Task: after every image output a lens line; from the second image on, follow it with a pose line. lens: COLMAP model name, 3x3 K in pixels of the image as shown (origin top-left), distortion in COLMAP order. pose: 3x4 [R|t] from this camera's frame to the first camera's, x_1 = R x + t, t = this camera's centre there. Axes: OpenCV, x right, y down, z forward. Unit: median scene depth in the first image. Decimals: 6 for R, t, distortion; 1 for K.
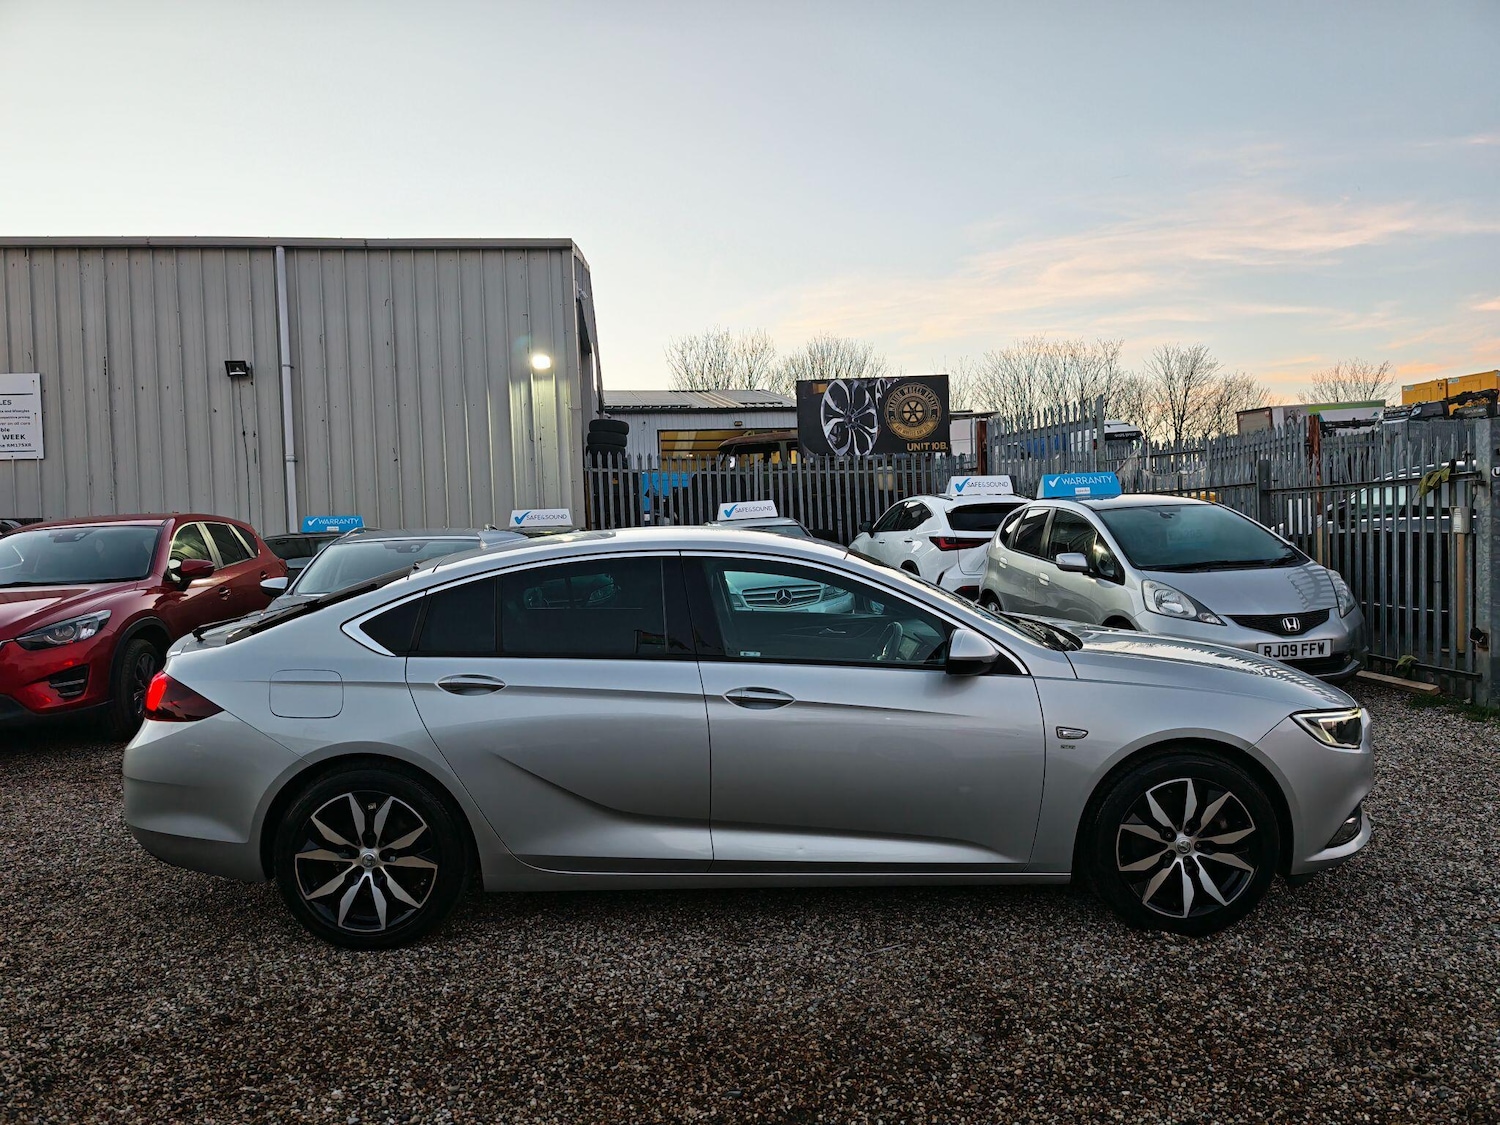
lens RADIAL K [[1054.9, 0, 750.0], [0, 1054.9, 562.5], [0, 0, 1]] dist [0.024044, -0.026998]
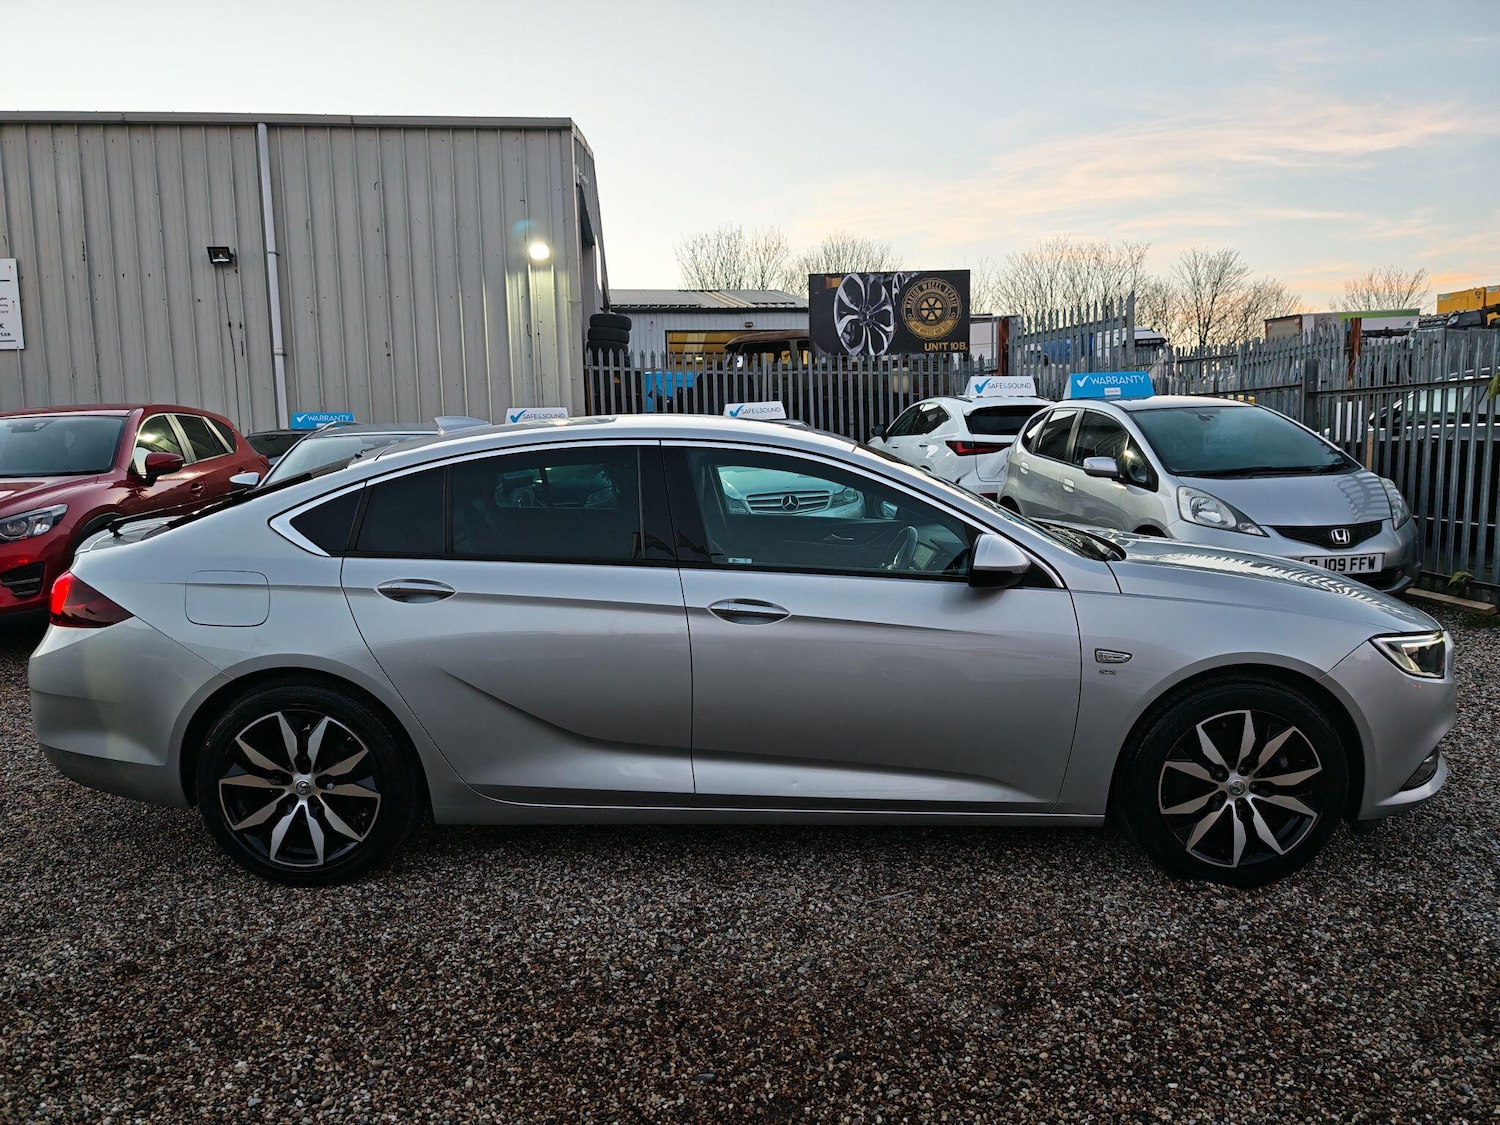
lens RADIAL K [[1053.9, 0, 742.5], [0, 1053.9, 566.2], [0, 0, 1]] dist [0.020879, -0.023548]
pose [[0.999772, 0.013441, -0.016596, 0.016052], [-0.011890, 0.995845, 0.090287, 0.013898], [0.017740, -0.090069, 0.995778, 0.142285]]
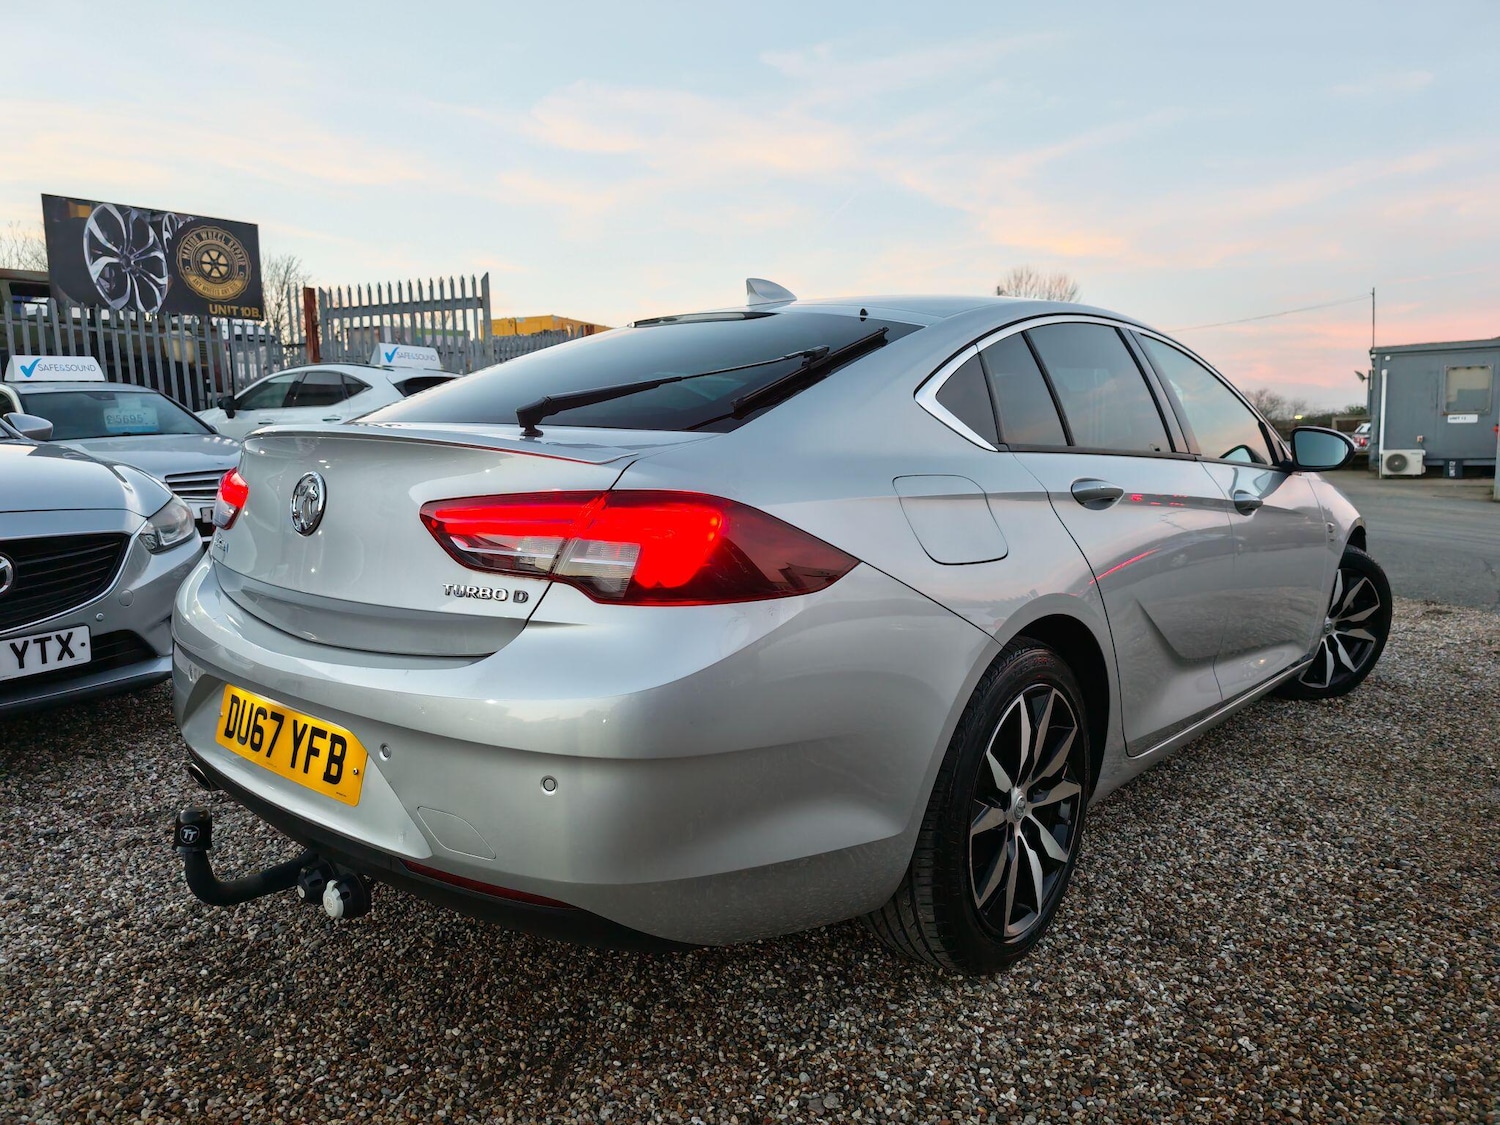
lens RADIAL K [[1054.9, 0, 750.0], [0, 1054.9, 562.5], [0, 0, 1]] dist [0.024044, -0.026998]
pose [[0.647792, -0.064854, 0.759052, -0.835520], [0.011239, 0.997075, 0.075599, 0.100825], [-0.761734, -0.040441, 0.646626, 0.719181]]
